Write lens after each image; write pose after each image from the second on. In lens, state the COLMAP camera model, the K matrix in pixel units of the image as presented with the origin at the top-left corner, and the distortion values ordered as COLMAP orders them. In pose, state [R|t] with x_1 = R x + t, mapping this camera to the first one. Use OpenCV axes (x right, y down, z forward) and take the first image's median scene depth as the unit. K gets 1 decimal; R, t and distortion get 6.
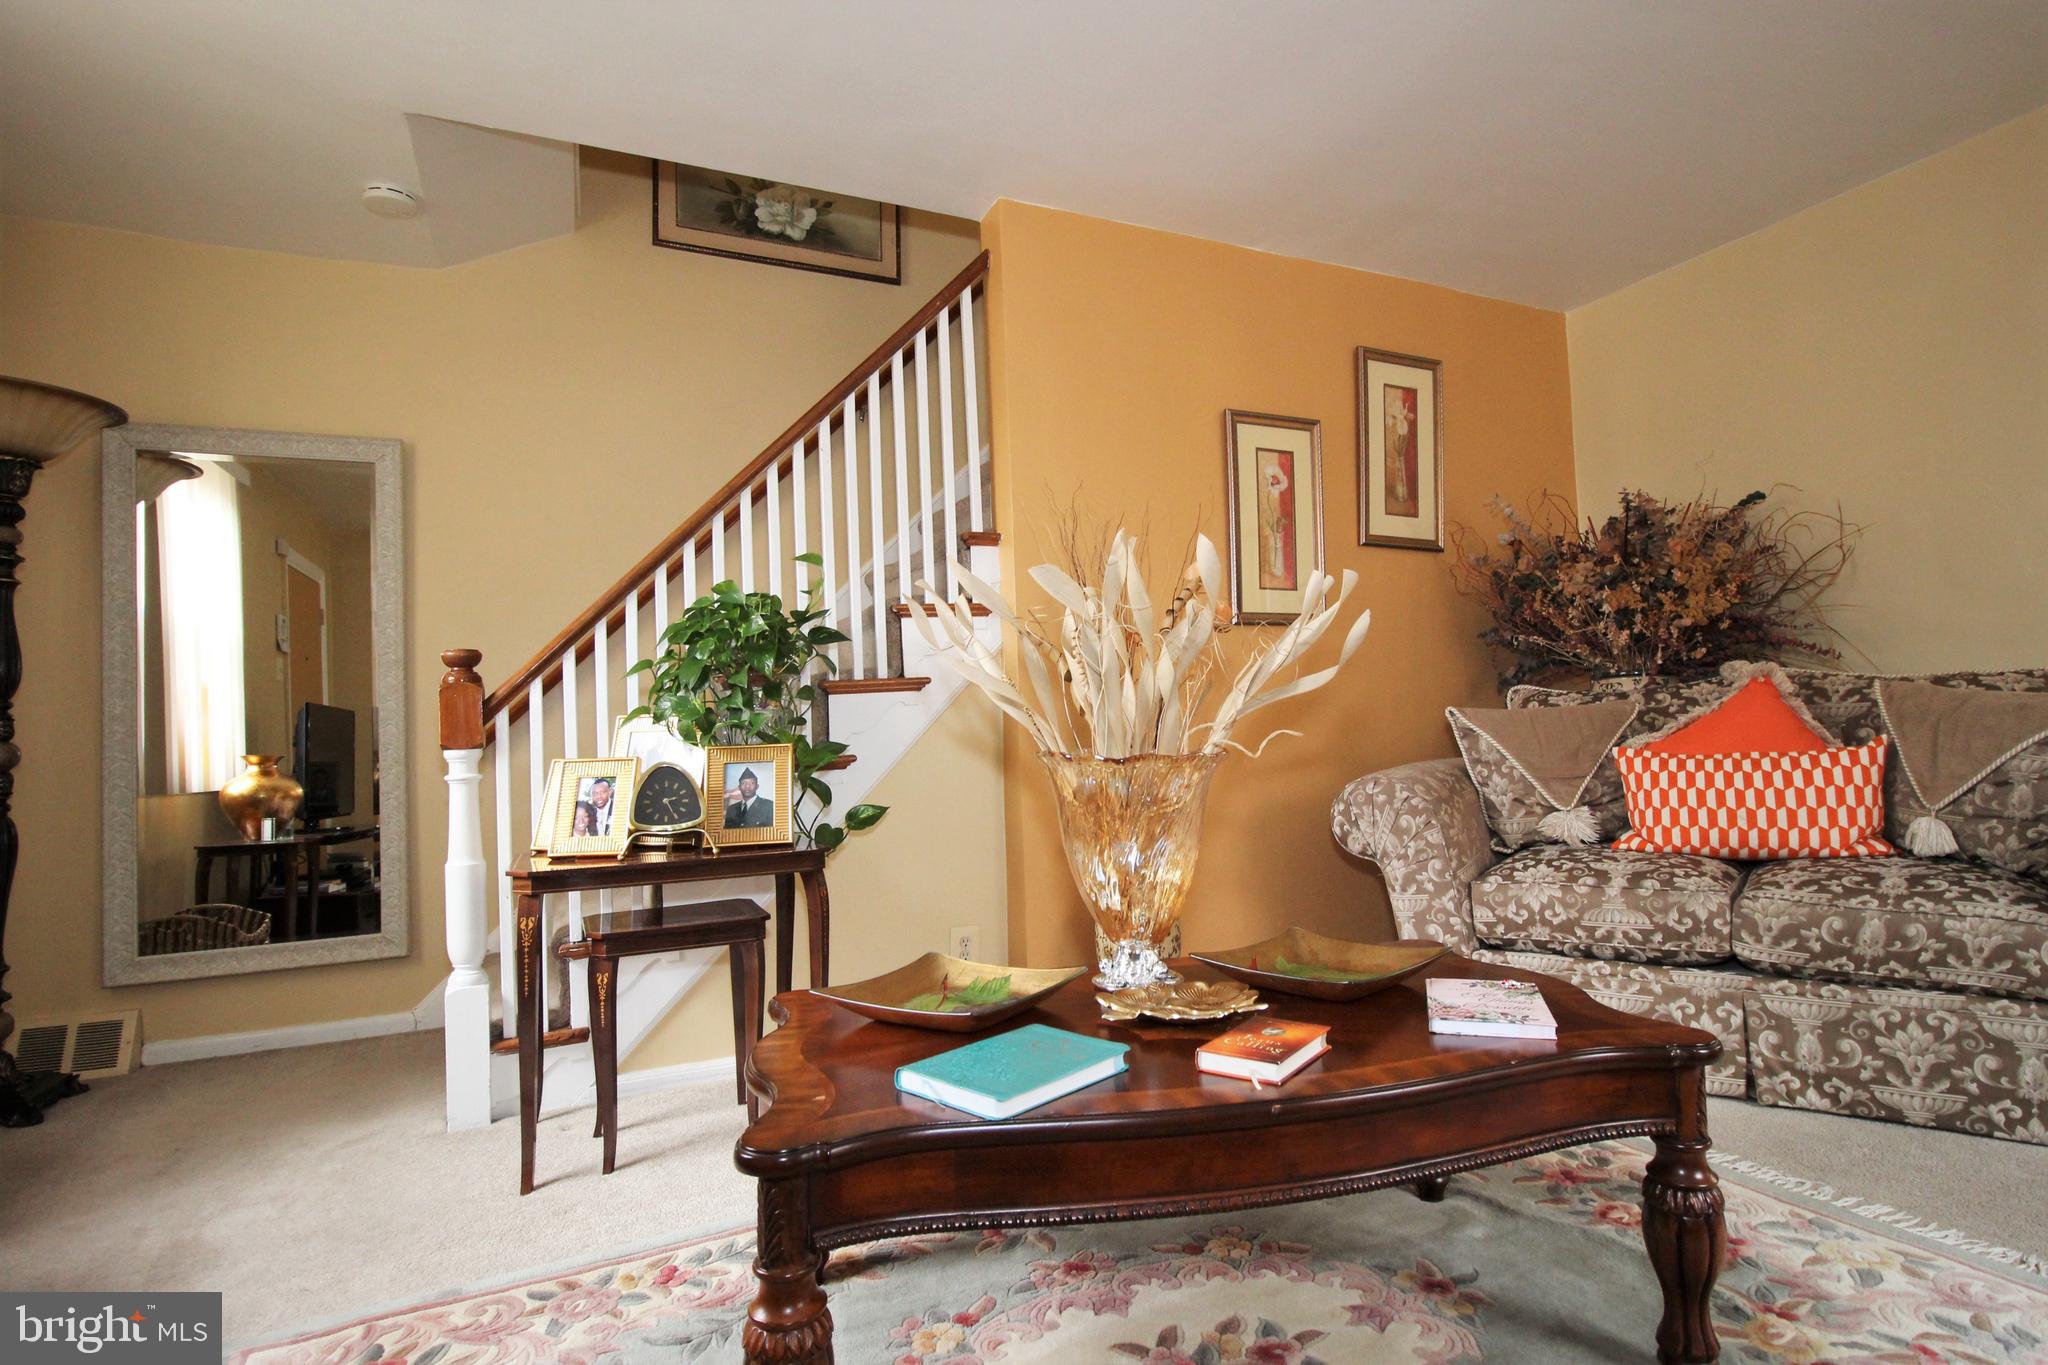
lens RADIAL K [[1053.2, 0, 1052.5], [0, 1053.2, 684.0], [0, 0, 1]] dist [-0.001299, -0.012990]
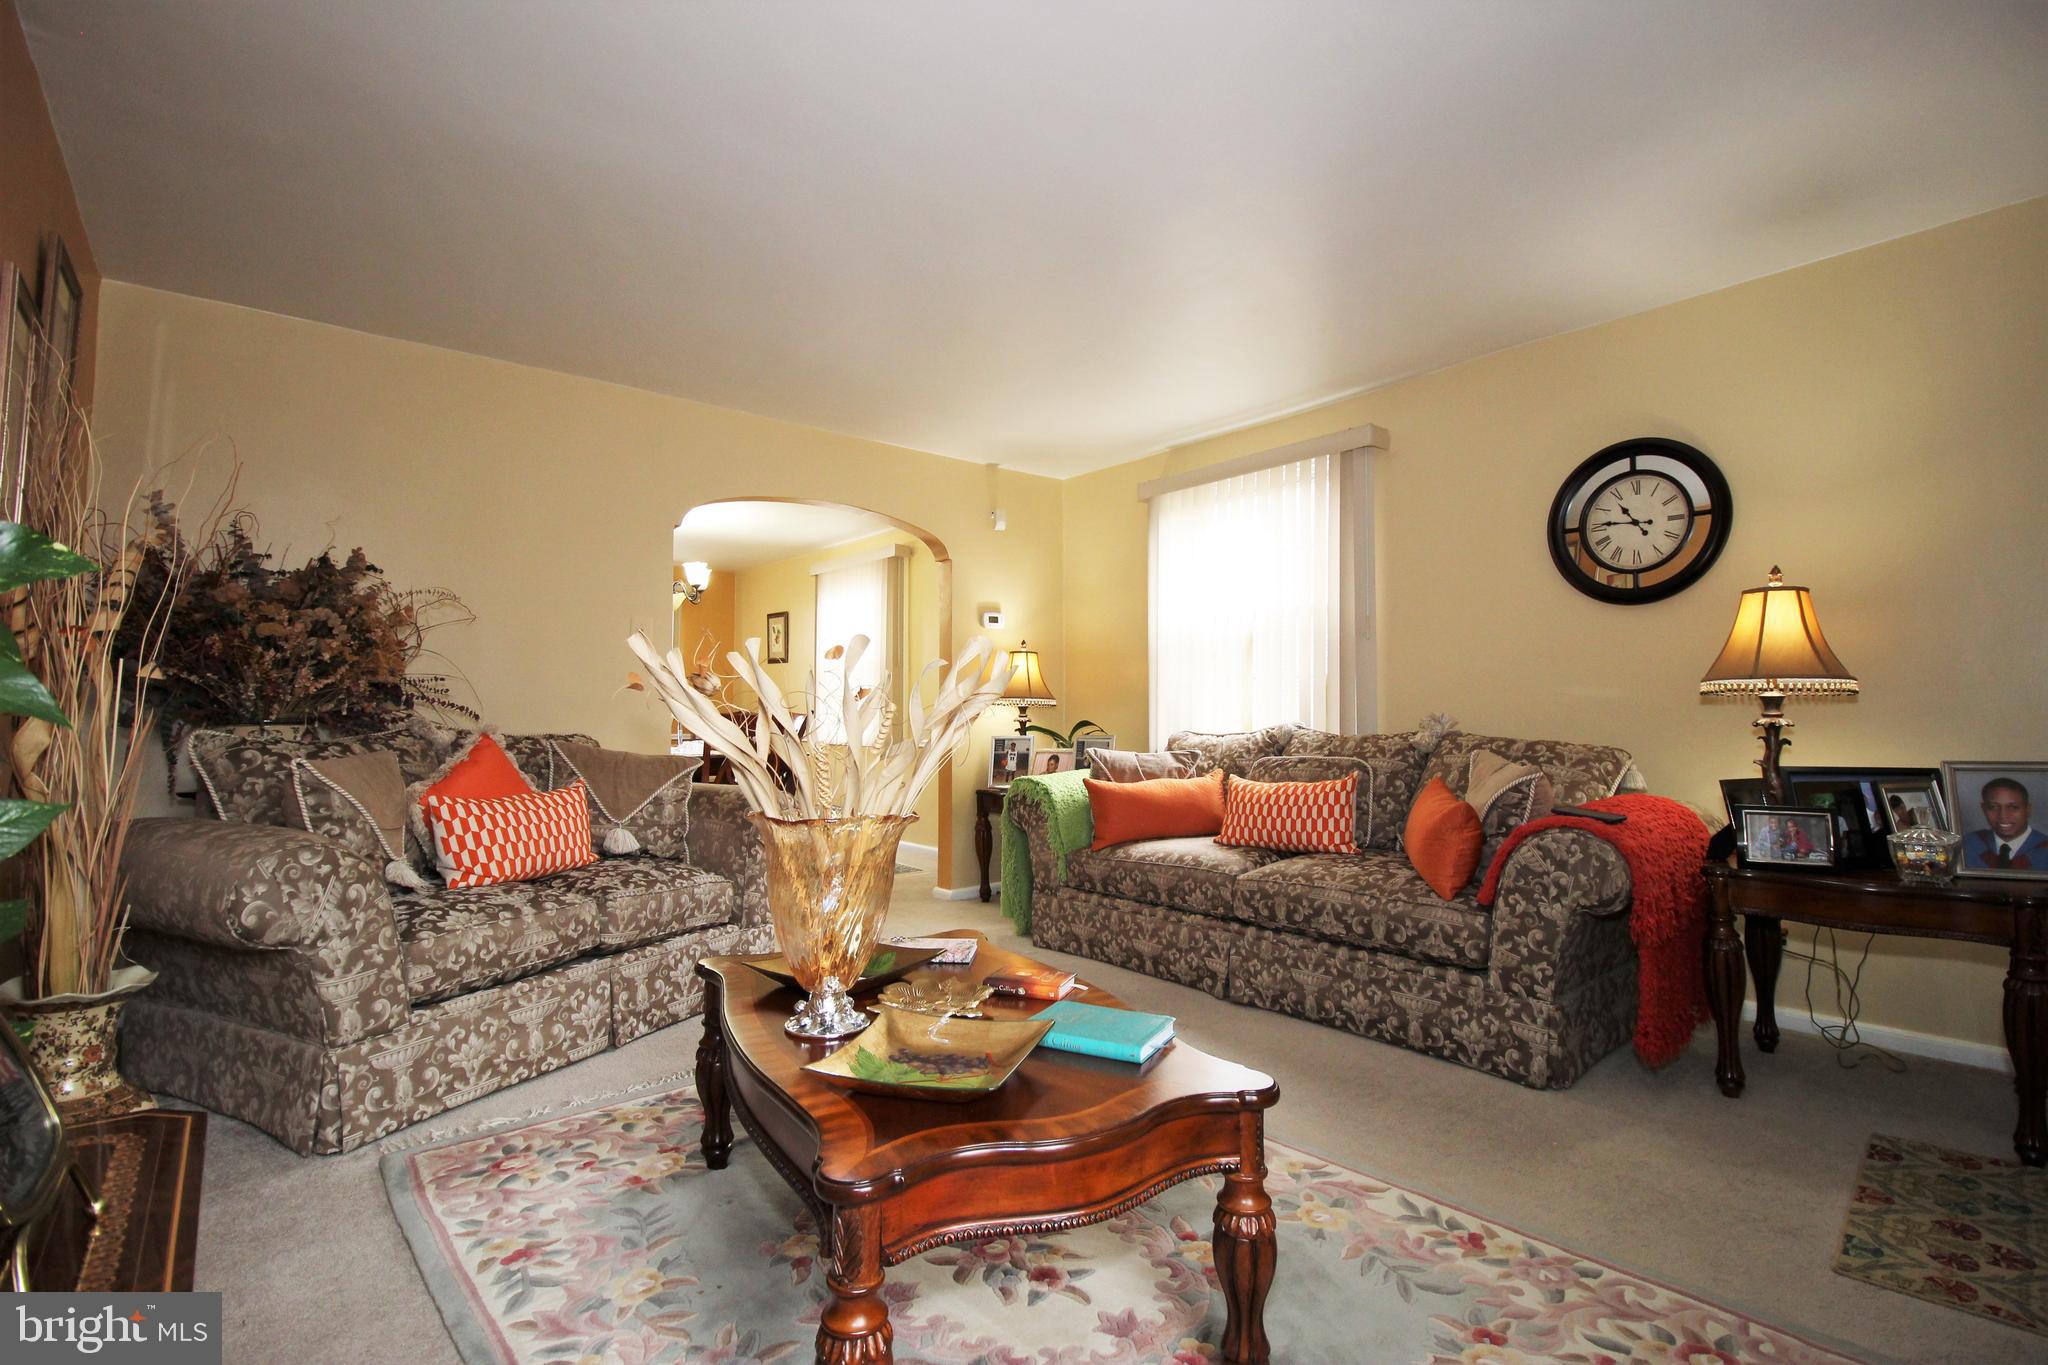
lens RADIAL K [[948.3, 0, 1045.1], [0, 948.3, 687.7], [0, 0, 1]] dist [-0.002833, -0.011712]
pose [[-0.261957, 0.063508, 0.962988, -0.616222], [-0.032514, 0.996685, -0.074575, 0.002043], [-0.964532, -0.050846, -0.259024, 0.703303]]
